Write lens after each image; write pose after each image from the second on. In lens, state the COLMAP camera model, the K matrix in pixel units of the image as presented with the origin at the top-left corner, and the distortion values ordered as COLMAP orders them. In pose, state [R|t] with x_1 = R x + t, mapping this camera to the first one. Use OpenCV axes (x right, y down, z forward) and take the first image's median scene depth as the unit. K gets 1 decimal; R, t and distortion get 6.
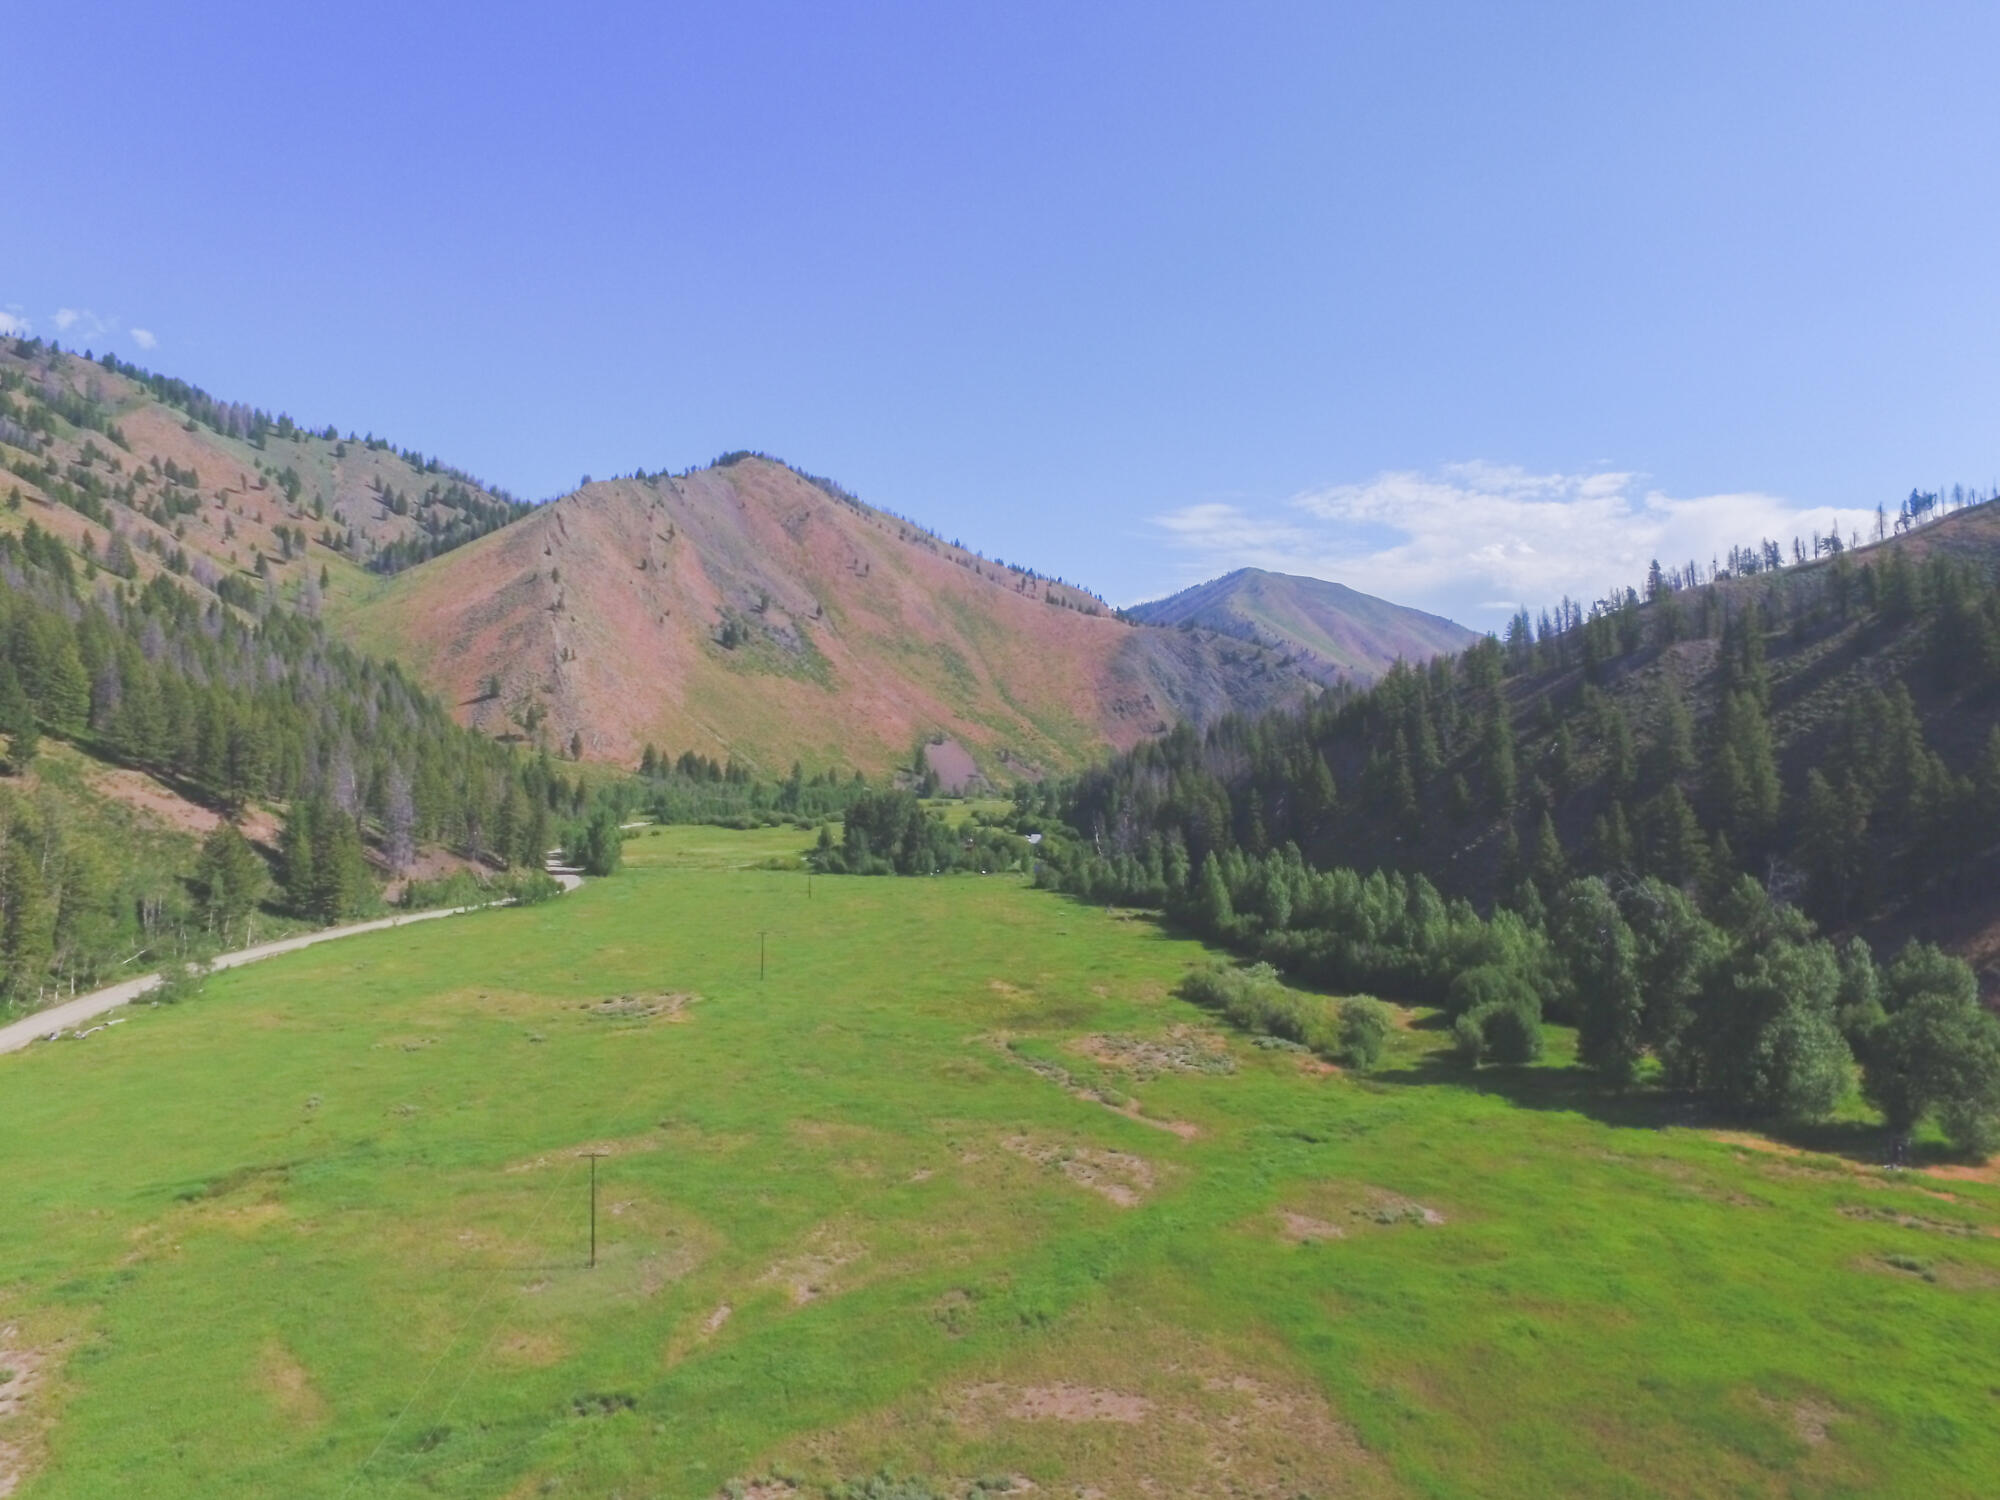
lens RADIAL K [[1183.5, 0, 991.8], [0, 1183.5, 758.1], [0, 0, 1]] dist [-0.008490, 0.011661]
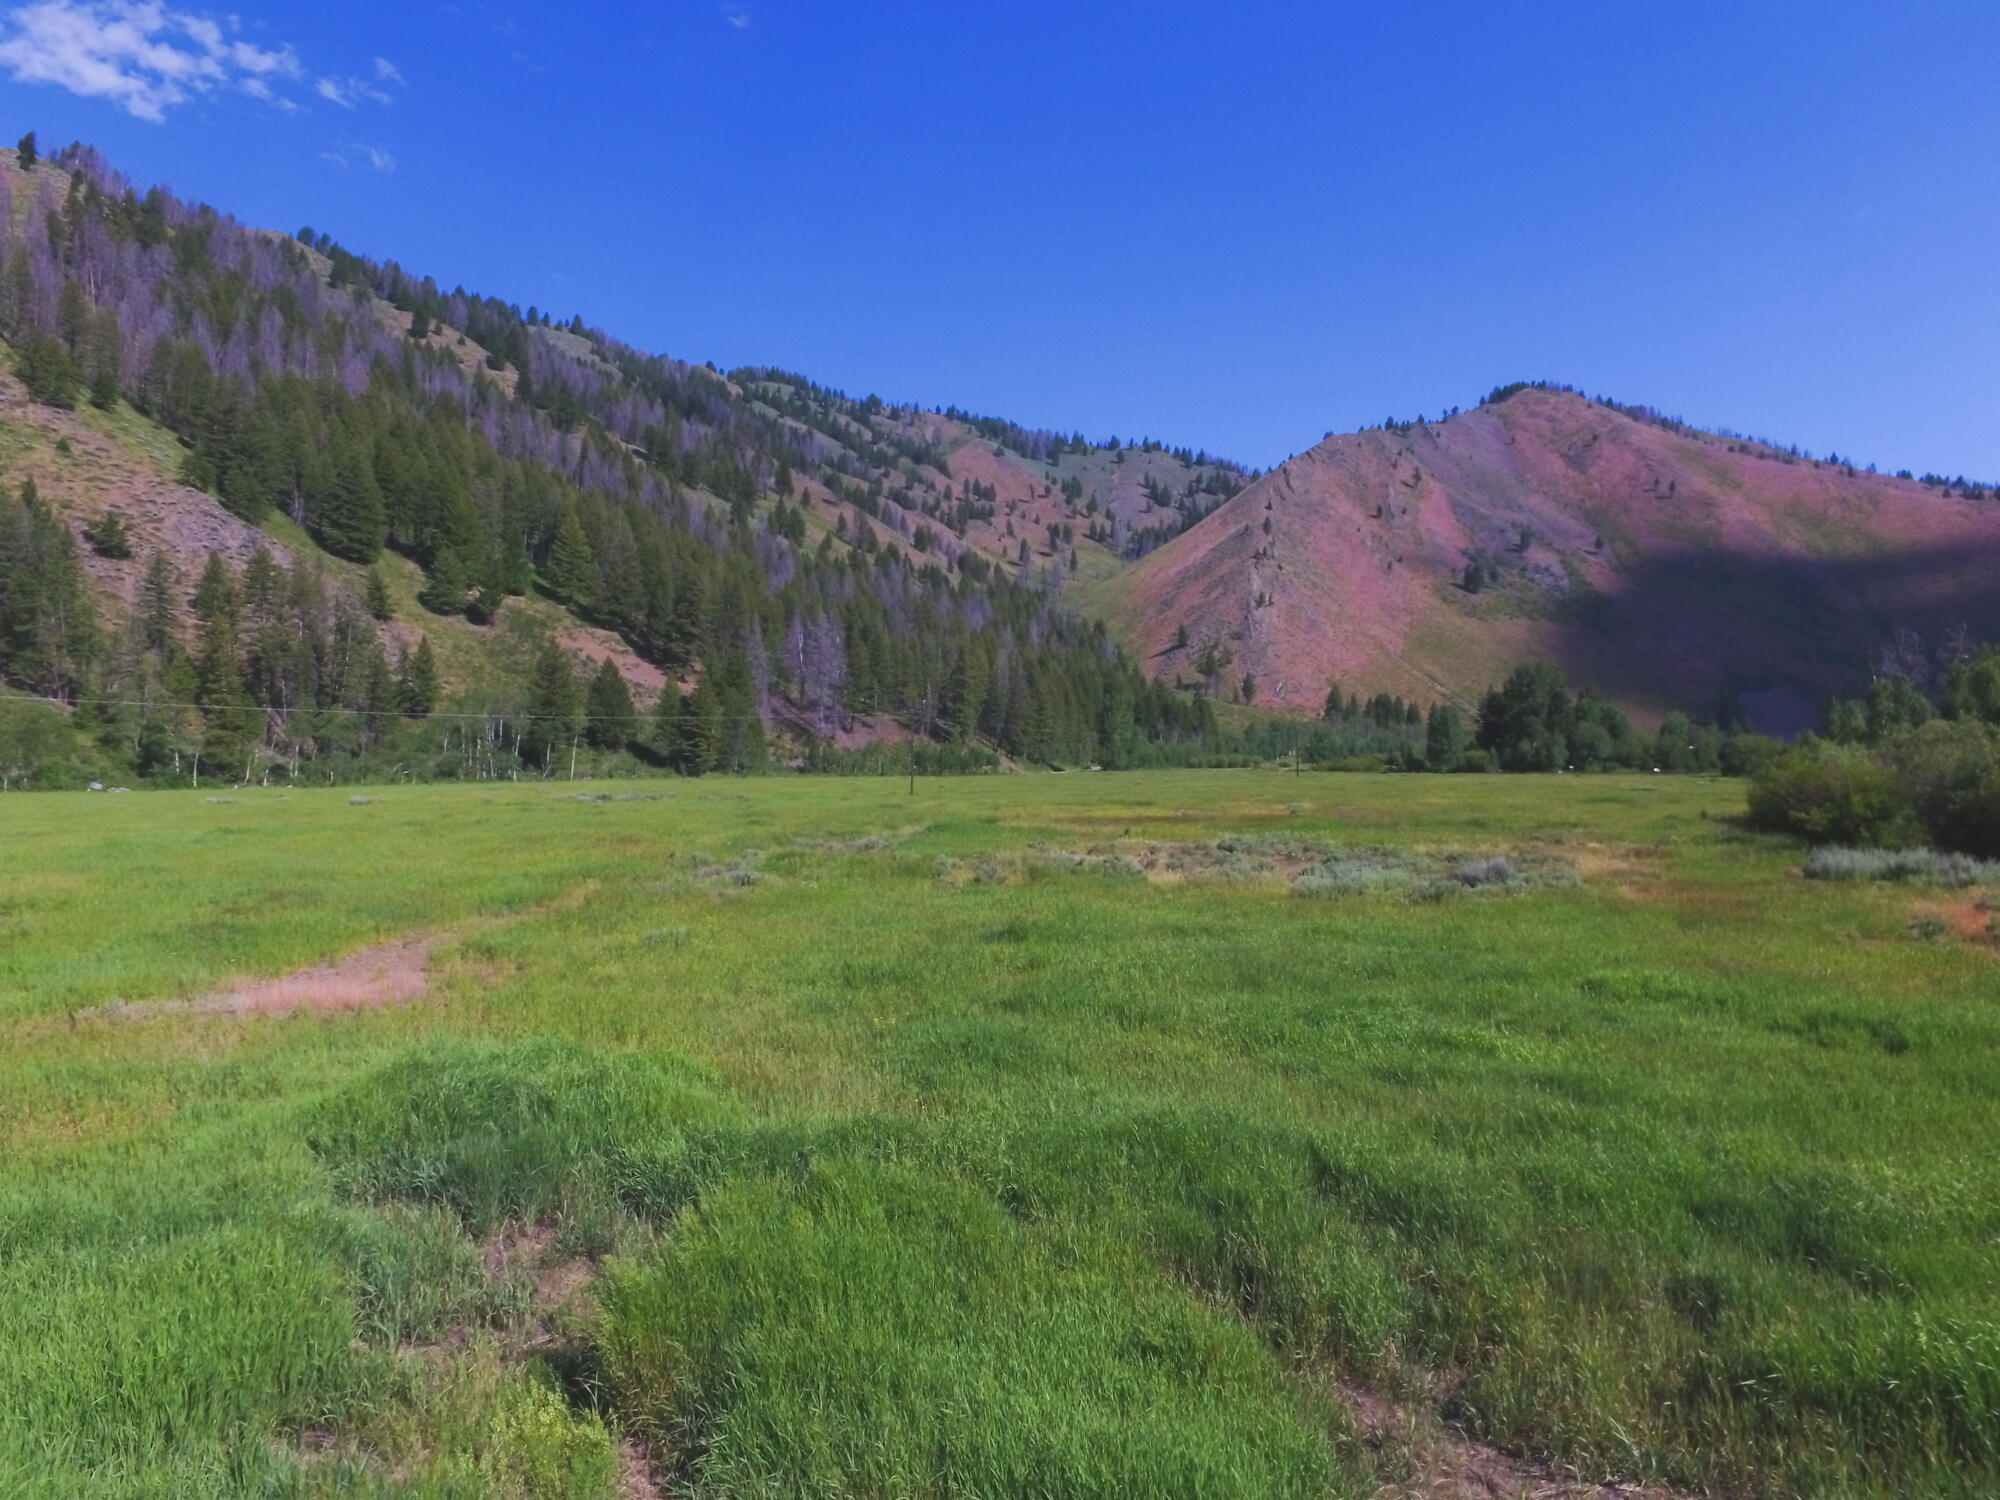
lens RADIAL K [[1183.5, 0, 1014.5], [0, 1183.5, 761.6], [0, 0, 1]] dist [-0.008490, 0.011661]
pose [[0.784650, -0.011713, -0.619829, 0.040031], [0.002733, 0.999877, -0.015435, 0.036408], [0.619933, 0.010417, 0.784585, 0.116592]]
